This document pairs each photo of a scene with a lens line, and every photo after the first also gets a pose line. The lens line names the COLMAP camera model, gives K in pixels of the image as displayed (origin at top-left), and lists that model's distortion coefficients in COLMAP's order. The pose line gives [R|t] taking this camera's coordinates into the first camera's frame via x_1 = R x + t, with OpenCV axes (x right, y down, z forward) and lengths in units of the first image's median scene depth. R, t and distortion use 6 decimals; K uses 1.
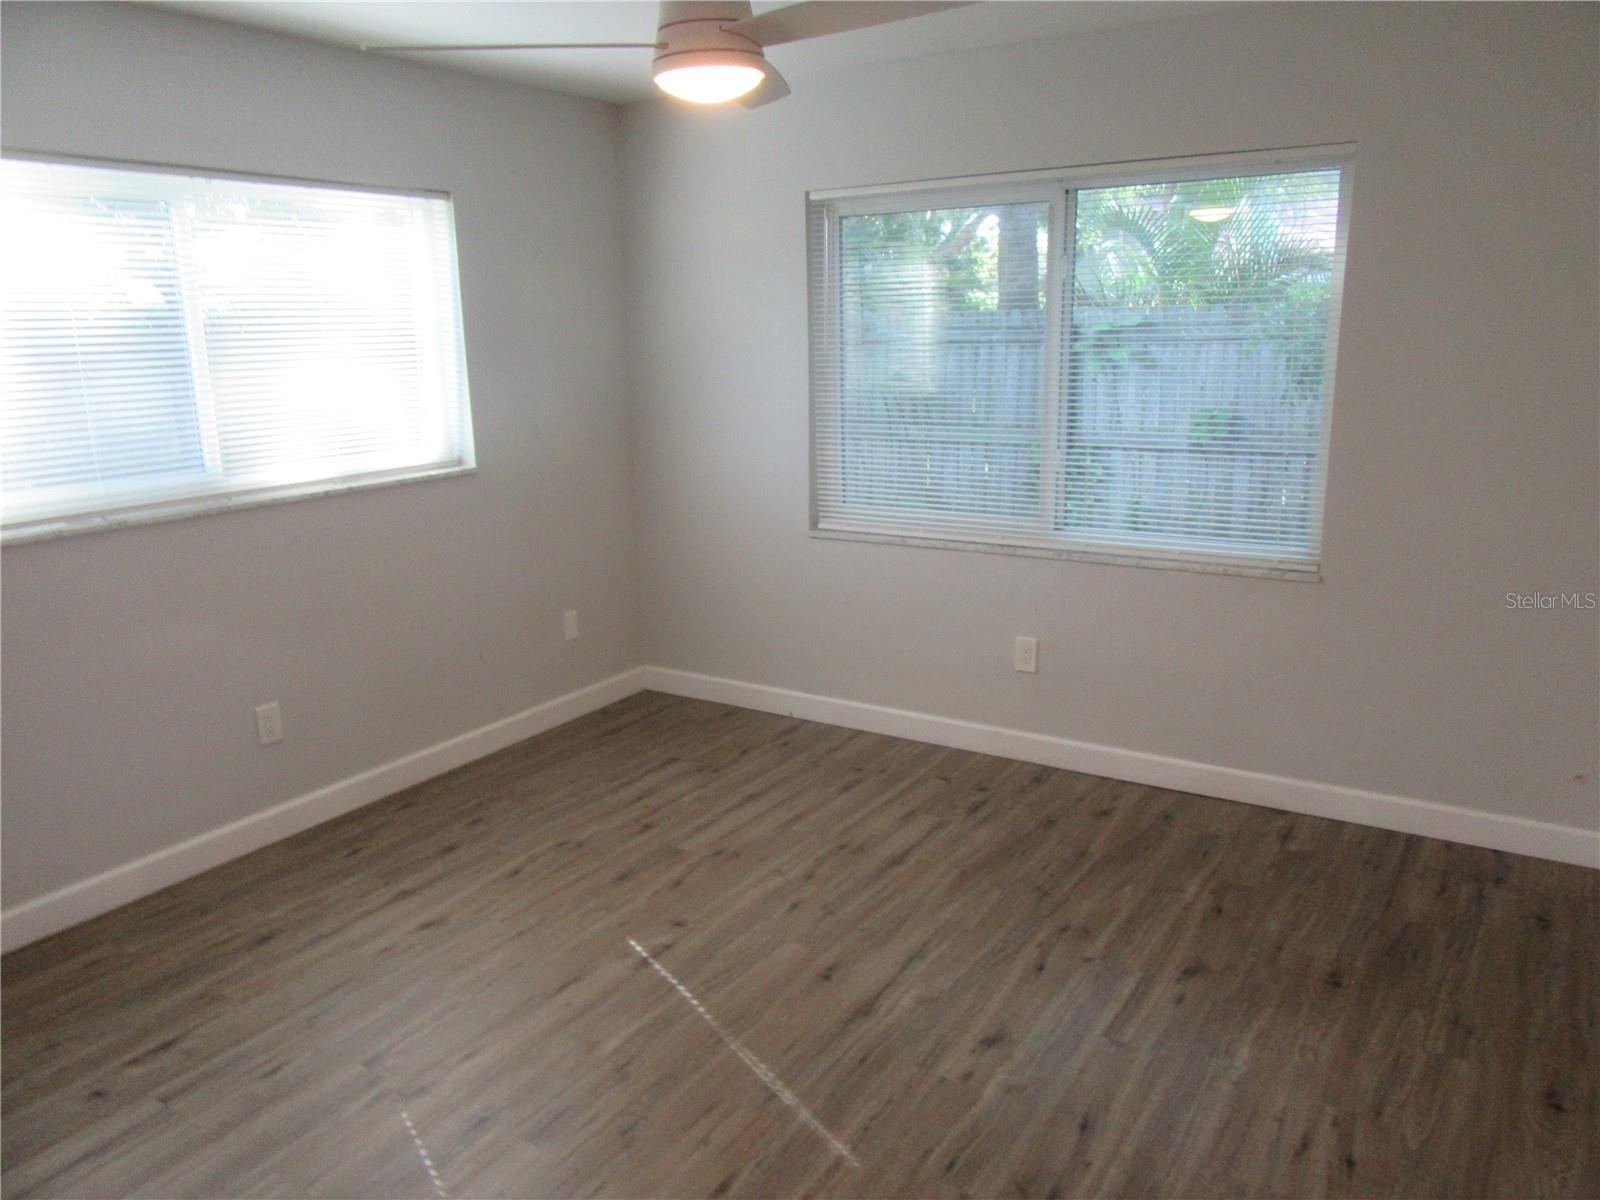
lens RADIAL K [[1193.6, 0, 800.1], [0, 1193.6, 602.4], [0, 0, 1]] dist [0.001221, 0.000405]
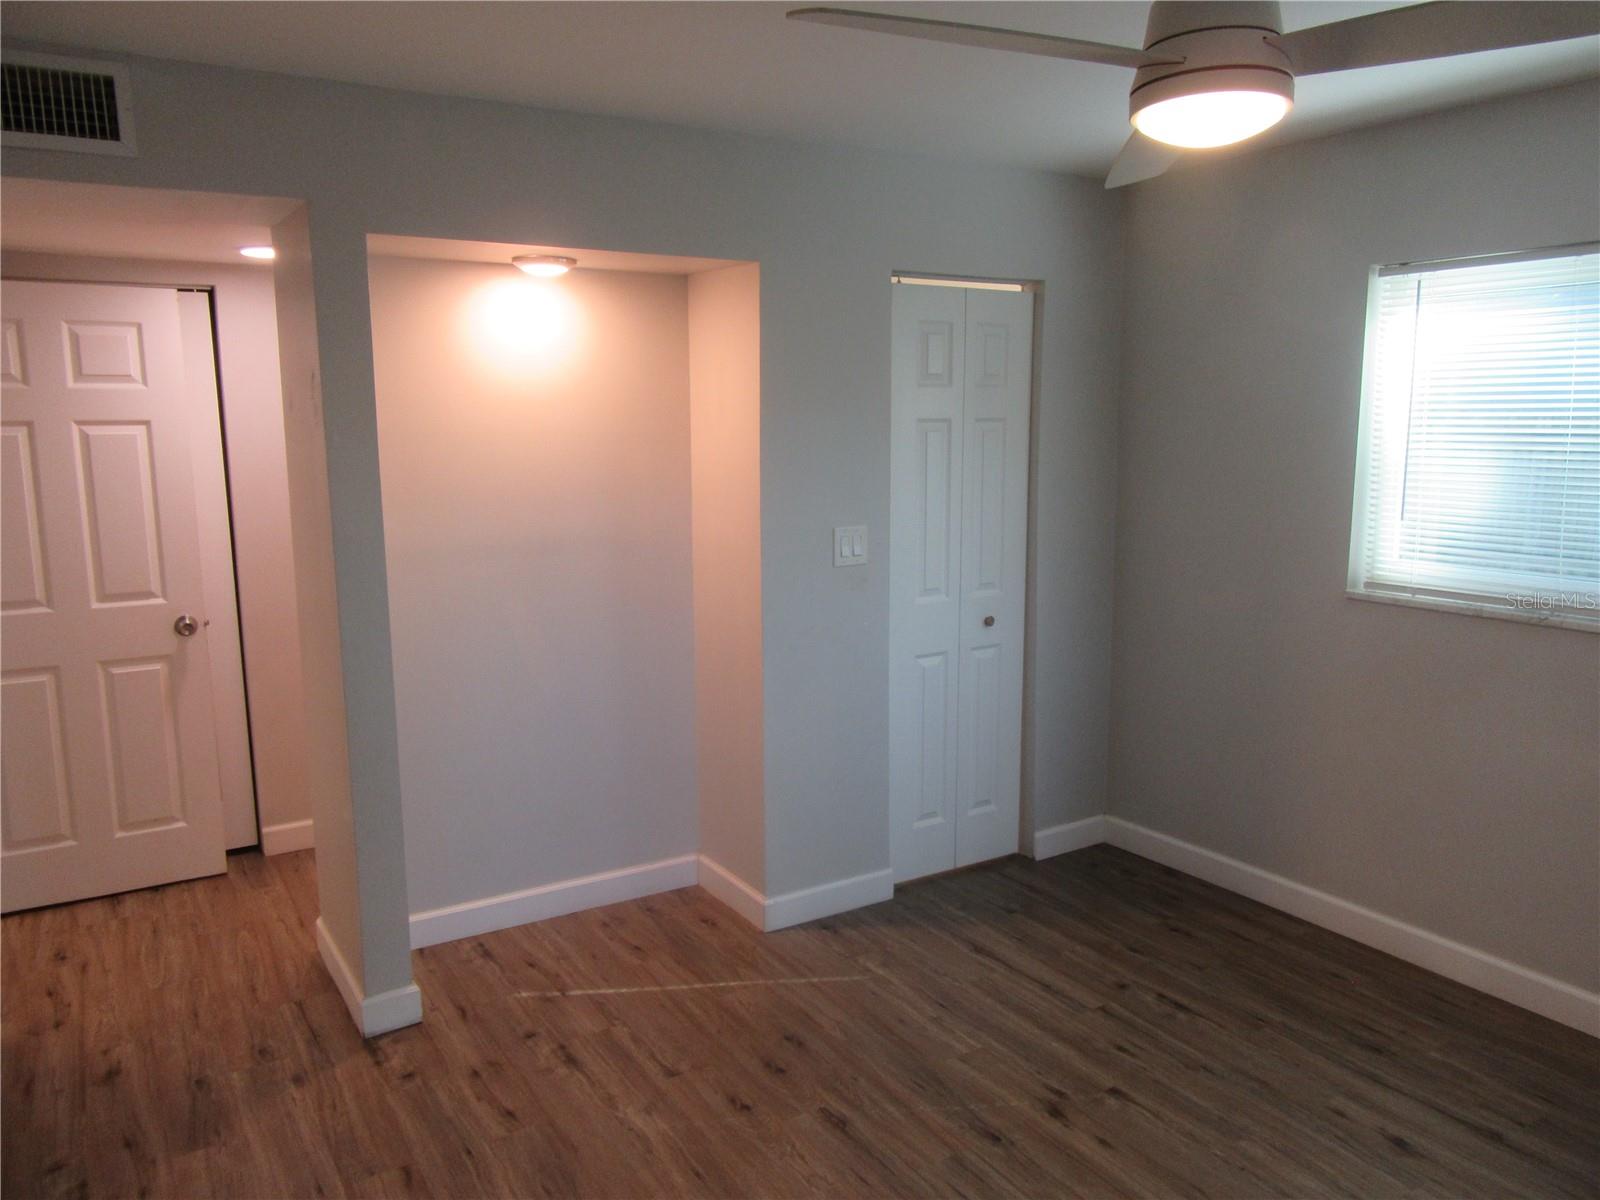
lens RADIAL K [[1193.6, 0, 801.6], [0, 1193.6, 590.2], [0, 0, 1]] dist [0.001221, 0.000405]
pose [[-0.430244, 0.163040, -0.887867, 0.546663], [-0.192432, 0.944383, 0.266667, -0.235771], [0.881963, 0.285587, -0.374941, 0.850362]]
